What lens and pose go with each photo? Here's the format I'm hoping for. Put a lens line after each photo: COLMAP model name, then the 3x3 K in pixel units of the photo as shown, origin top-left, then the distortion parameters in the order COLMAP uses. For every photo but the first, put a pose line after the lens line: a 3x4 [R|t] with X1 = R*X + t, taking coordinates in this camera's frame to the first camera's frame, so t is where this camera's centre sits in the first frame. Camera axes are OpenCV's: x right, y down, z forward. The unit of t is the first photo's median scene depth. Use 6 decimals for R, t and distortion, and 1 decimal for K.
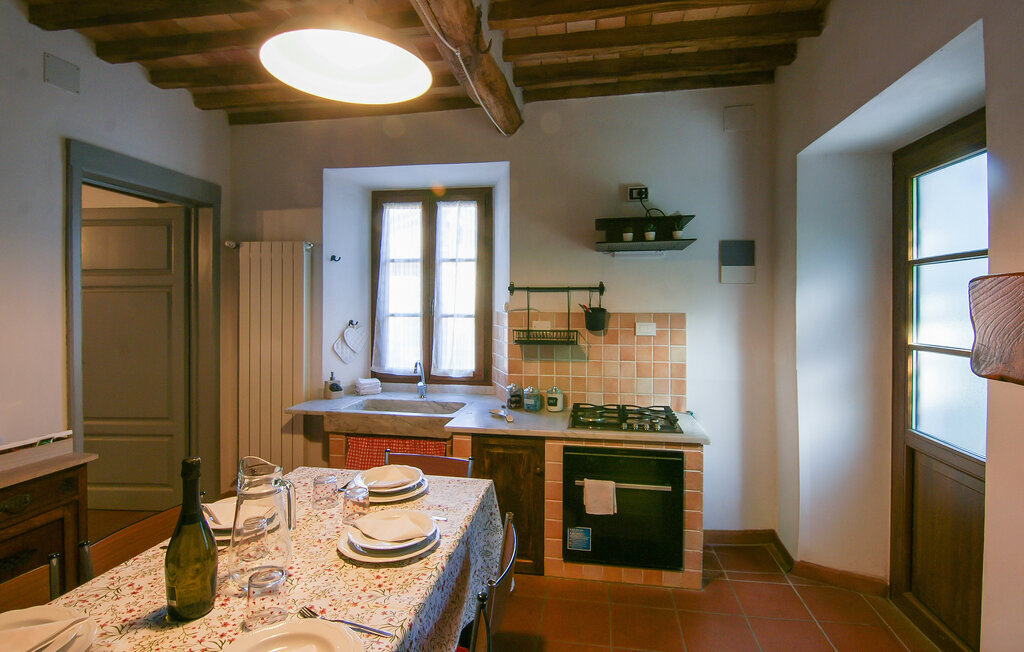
lens RADIAL K [[522.0, 0, 525.1], [0, 522.0, 307.9], [0, 0, 1]] dist [-0.012124, -0.005935]
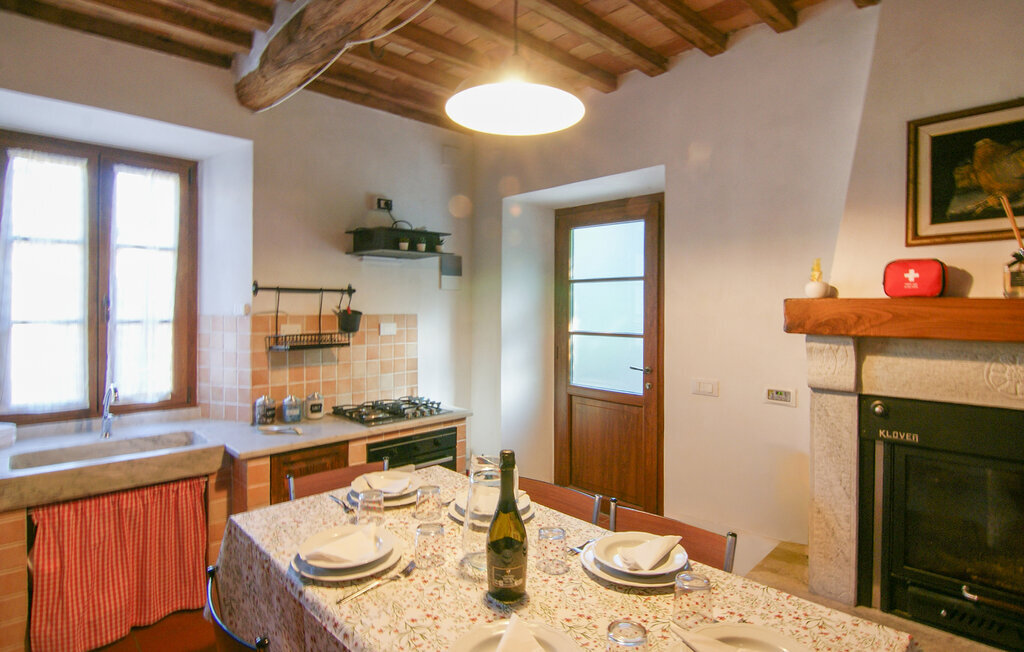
lens RADIAL K [[522.0, 0, 561.7], [0, 522.0, 313.4], [0, 0, 1]] dist [-0.012124, -0.005935]
pose [[0.536847, -0.010973, 0.843608, -0.496311], [0.004034, 0.999937, 0.010440, -0.002030], [-0.843670, -0.002202, 0.536858, 0.106399]]
